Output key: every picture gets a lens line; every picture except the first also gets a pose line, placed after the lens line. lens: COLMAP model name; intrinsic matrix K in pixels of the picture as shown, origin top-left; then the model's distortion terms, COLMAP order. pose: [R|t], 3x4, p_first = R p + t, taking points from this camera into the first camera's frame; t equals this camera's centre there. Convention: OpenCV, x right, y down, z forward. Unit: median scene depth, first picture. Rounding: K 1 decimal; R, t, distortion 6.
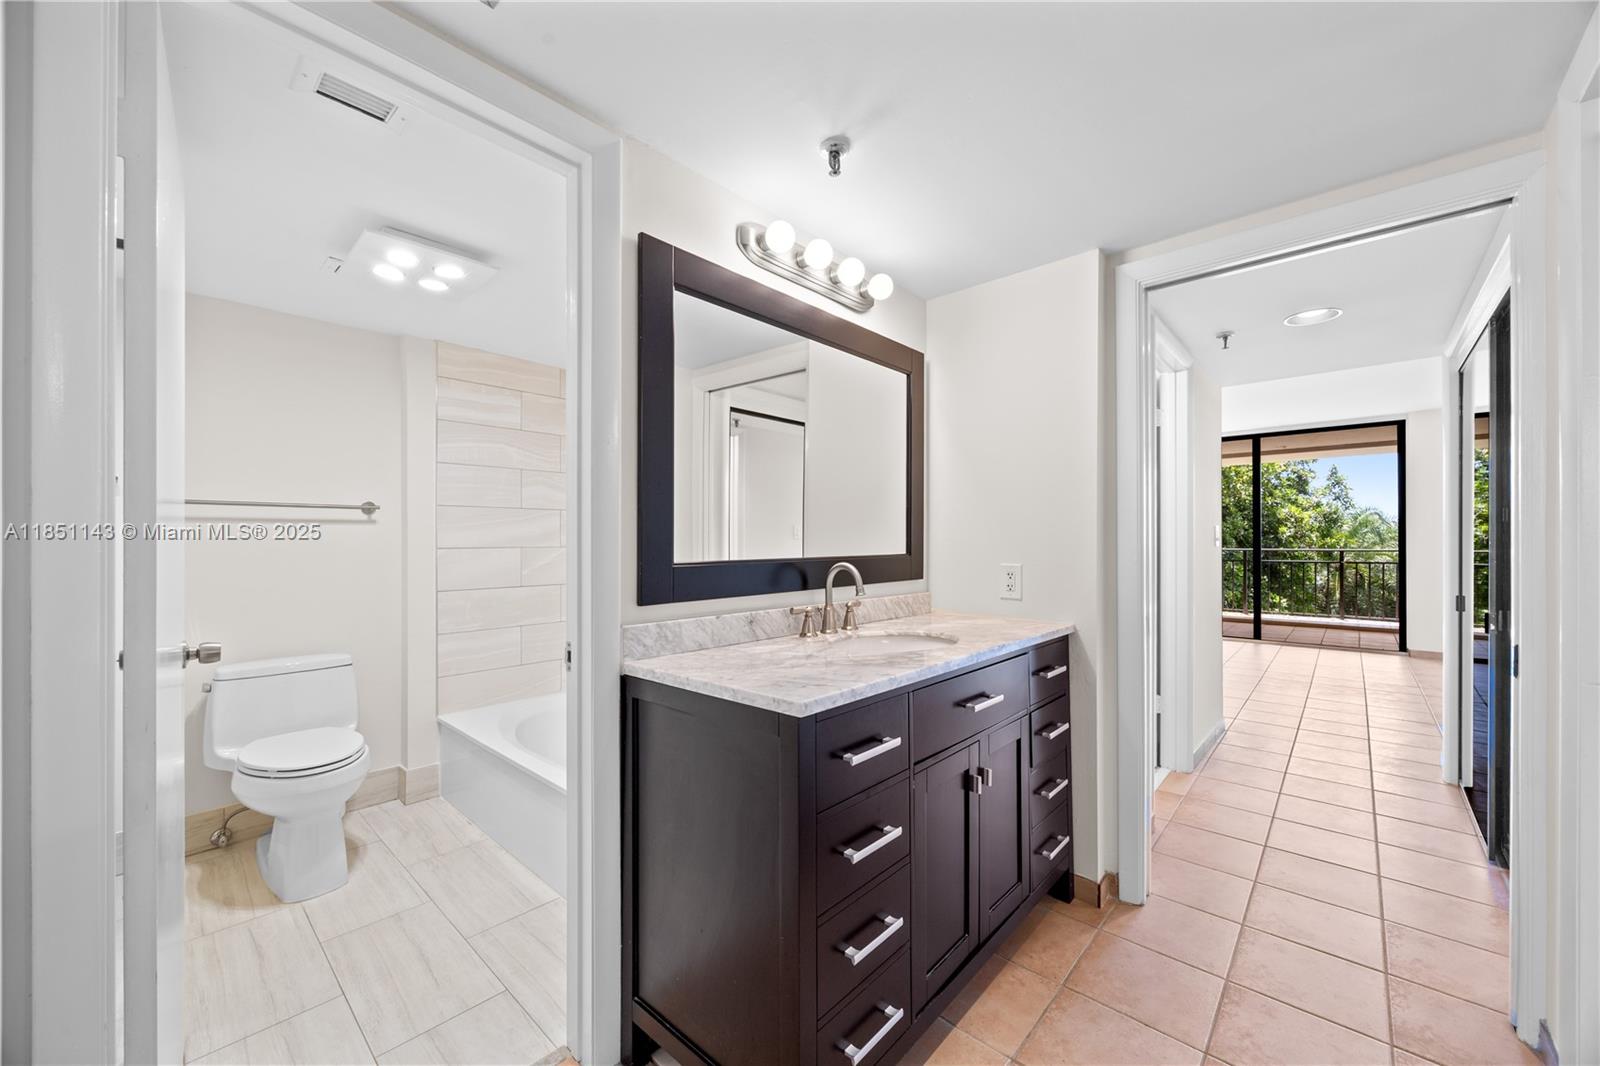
lens RADIAL K [[608.1, 0, 792.8], [0, 608.1, 537.1], [0, 0, 1]] dist [-0.001475, -0.000510]
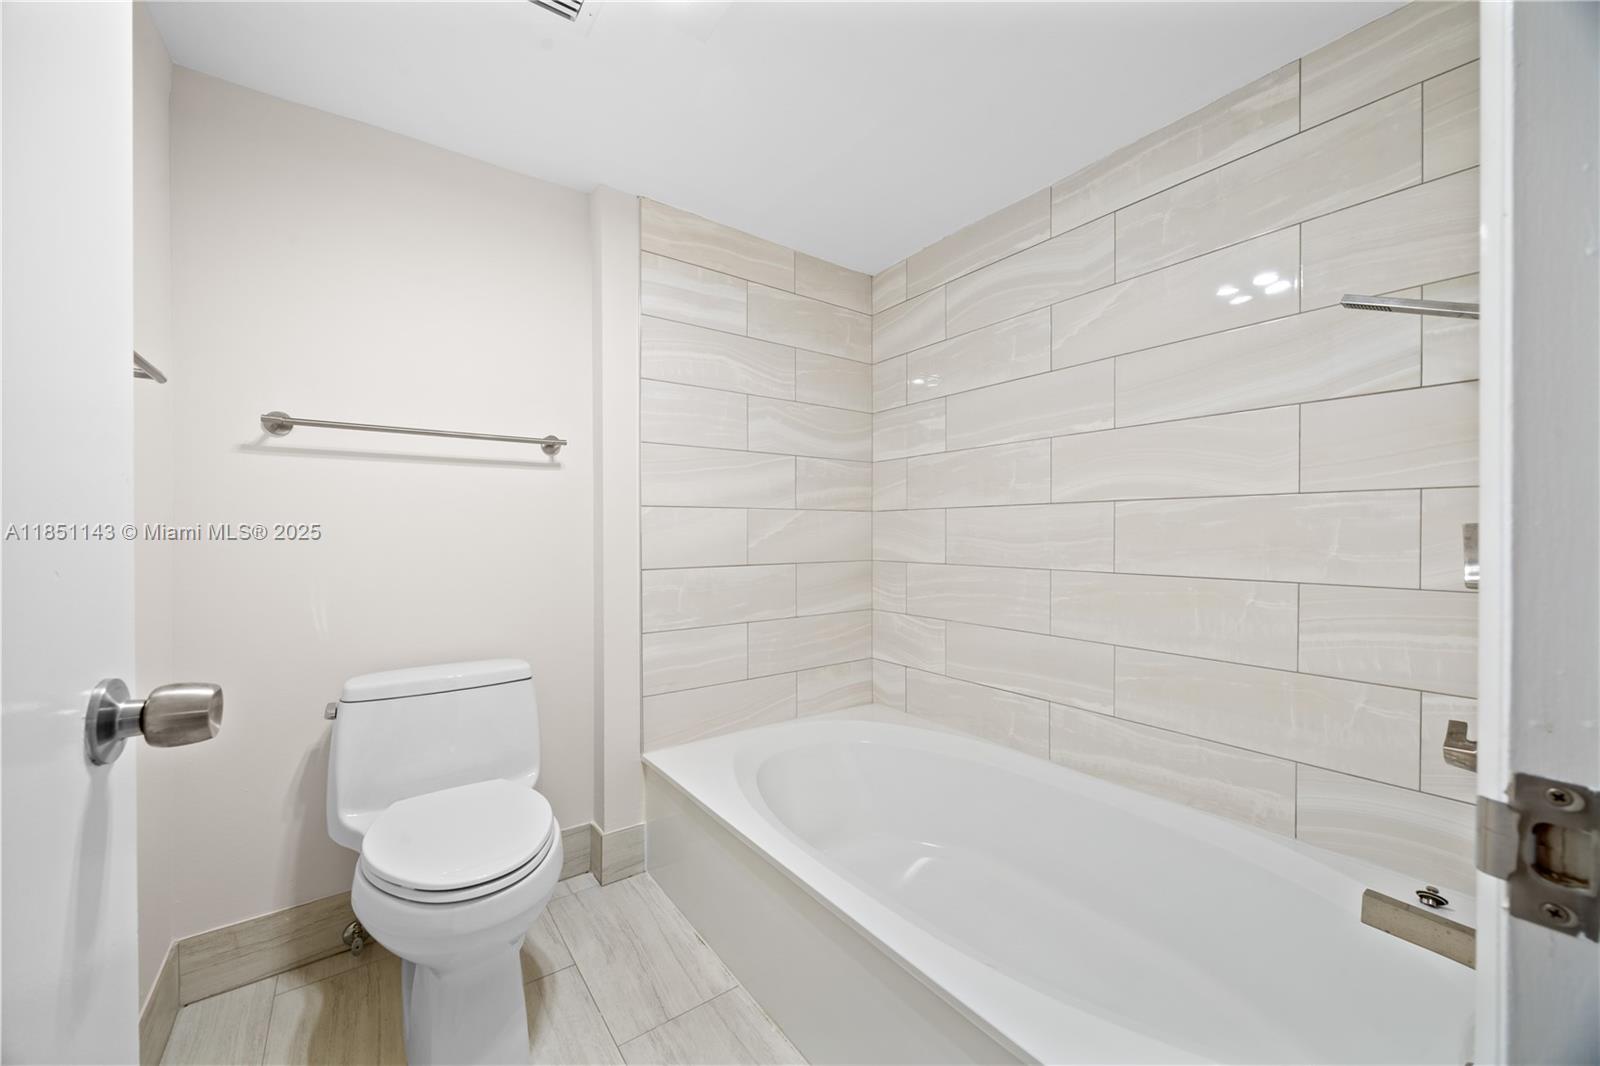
lens RADIAL K [[614.9, 0, 791.1], [0, 614.9, 529.9], [0, 0, 1]] dist [-0.001322, -0.000028]
pose [[0.977344, -0.002092, -0.211647, -0.291161], [0.002913, 0.999989, 0.003565, 0.045994], [0.211638, -0.004101, 0.977340, 0.385084]]
